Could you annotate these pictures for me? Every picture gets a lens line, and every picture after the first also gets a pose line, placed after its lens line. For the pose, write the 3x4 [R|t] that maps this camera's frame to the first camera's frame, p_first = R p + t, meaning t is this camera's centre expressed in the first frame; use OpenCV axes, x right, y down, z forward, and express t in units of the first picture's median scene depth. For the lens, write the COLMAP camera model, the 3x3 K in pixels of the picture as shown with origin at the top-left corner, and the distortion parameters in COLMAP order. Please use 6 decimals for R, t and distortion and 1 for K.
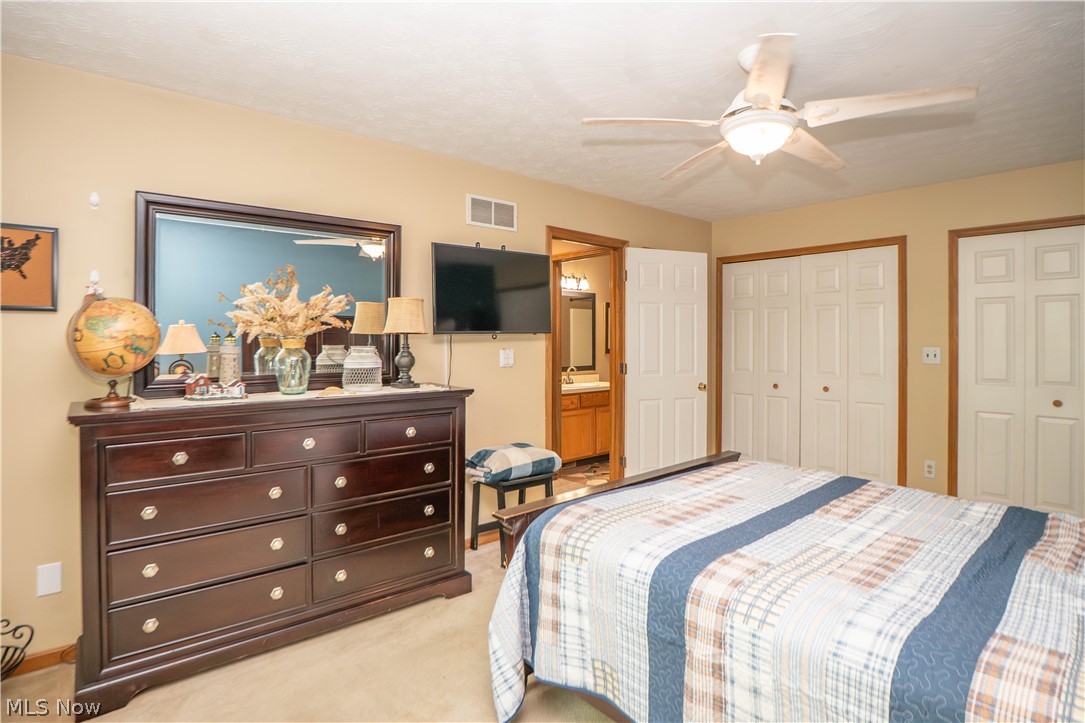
lens RADIAL K [[583.6, 0, 525.2], [0, 583.6, 341.7], [0, 0, 1]] dist [-0.001150, 0.000214]
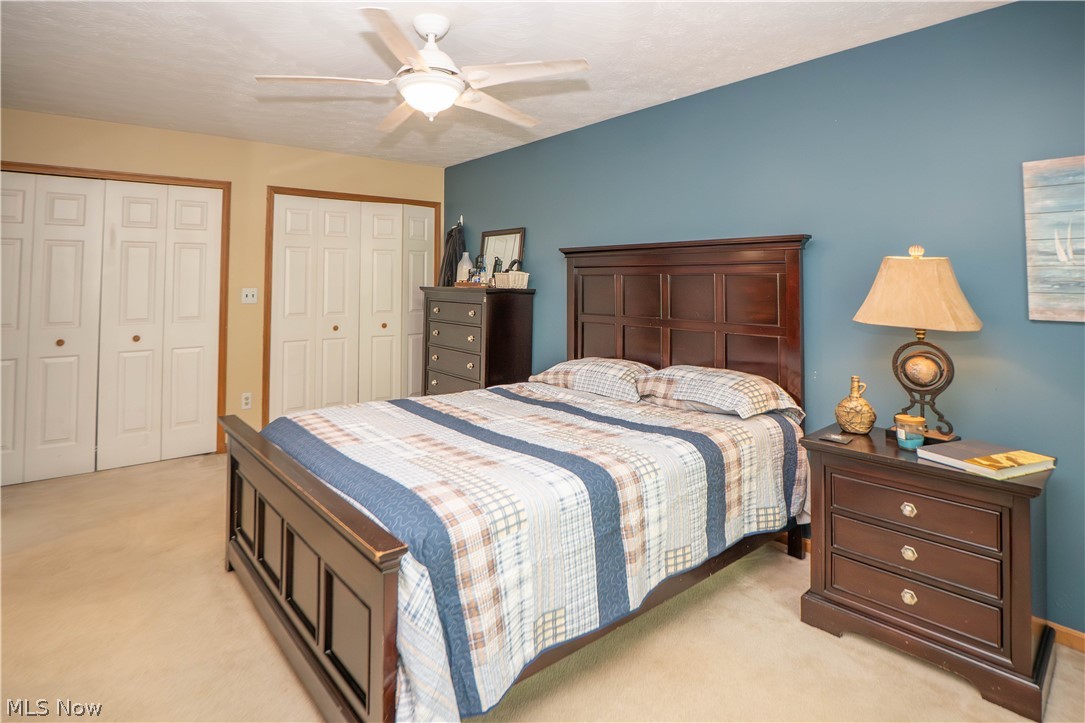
lens RADIAL K [[571.6, 0, 541.6], [0, 571.6, 256.3], [0, 0, 1]] dist [-0.003309, -0.000388]
pose [[0.001286, 0.041006, 0.999158, -0.380452], [0.006535, 0.999137, -0.041013, -0.002962], [-0.999978, 0.006582, 0.001017, 0.452856]]
